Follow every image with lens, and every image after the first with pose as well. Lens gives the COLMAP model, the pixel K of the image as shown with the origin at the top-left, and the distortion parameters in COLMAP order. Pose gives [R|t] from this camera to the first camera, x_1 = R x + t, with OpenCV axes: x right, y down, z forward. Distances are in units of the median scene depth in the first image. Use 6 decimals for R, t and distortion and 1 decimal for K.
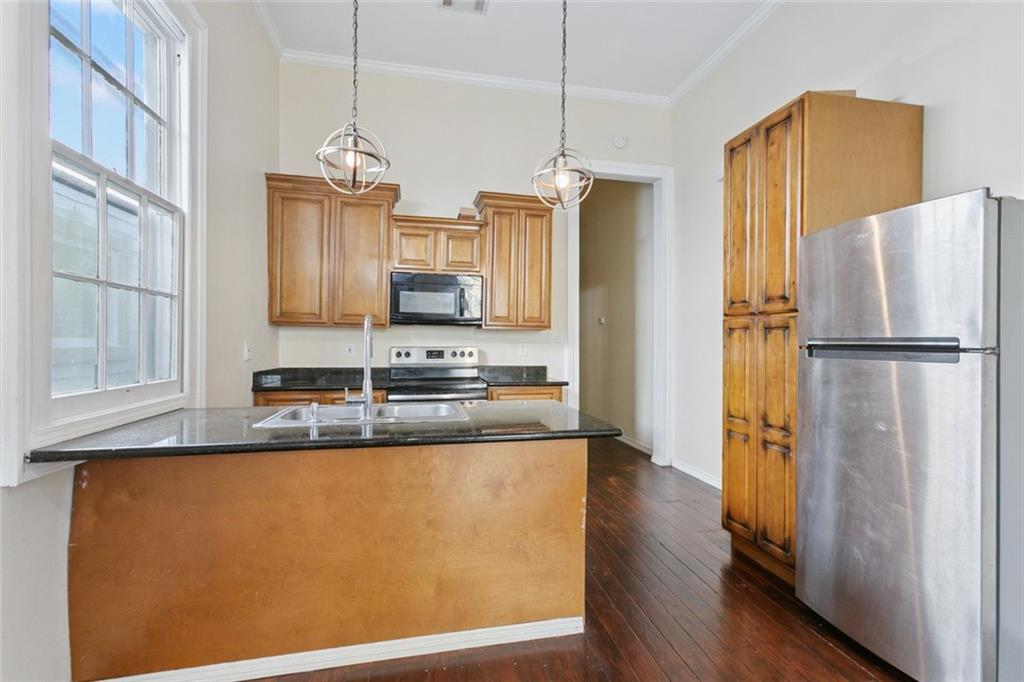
lens RADIAL K [[463.2, 0, 512.9], [0, 463.2, 342.7], [0, 0, 1]] dist [0.011884, -0.000097]
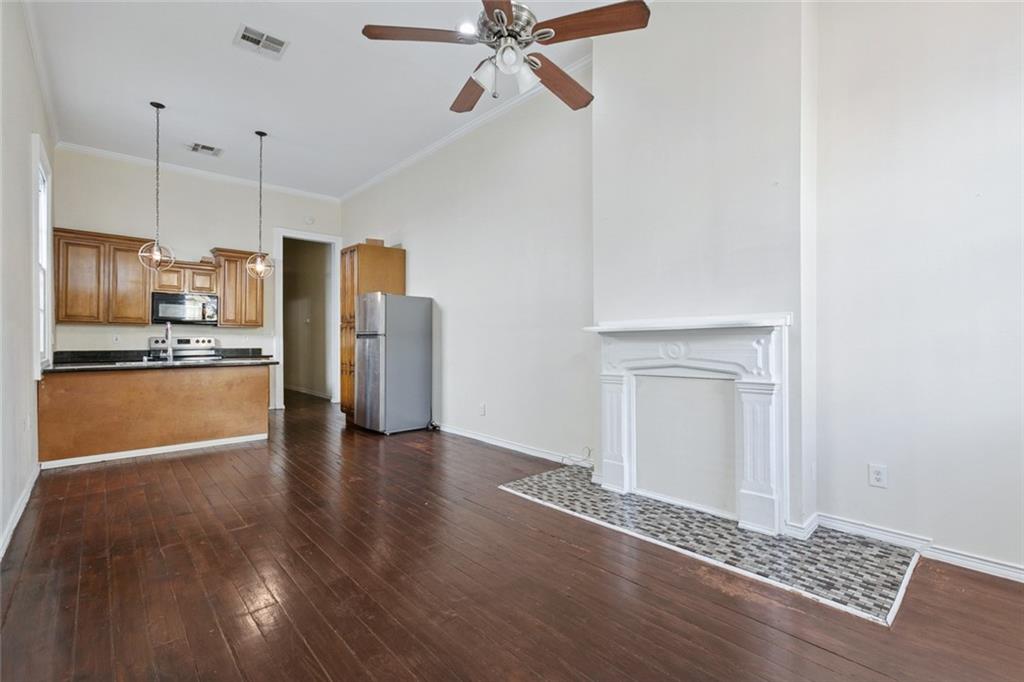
lens RADIAL K [[463.2, 0, 511.9], [0, 463.2, 339.9], [0, 0, 1]] dist [0.011884, -0.000097]
pose [[0.866616, -0.006494, 0.498934, 0.019077], [0.004964, 0.999978, 0.004392, 0.017797], [-0.498951, -0.001329, 0.866629, -1.056189]]
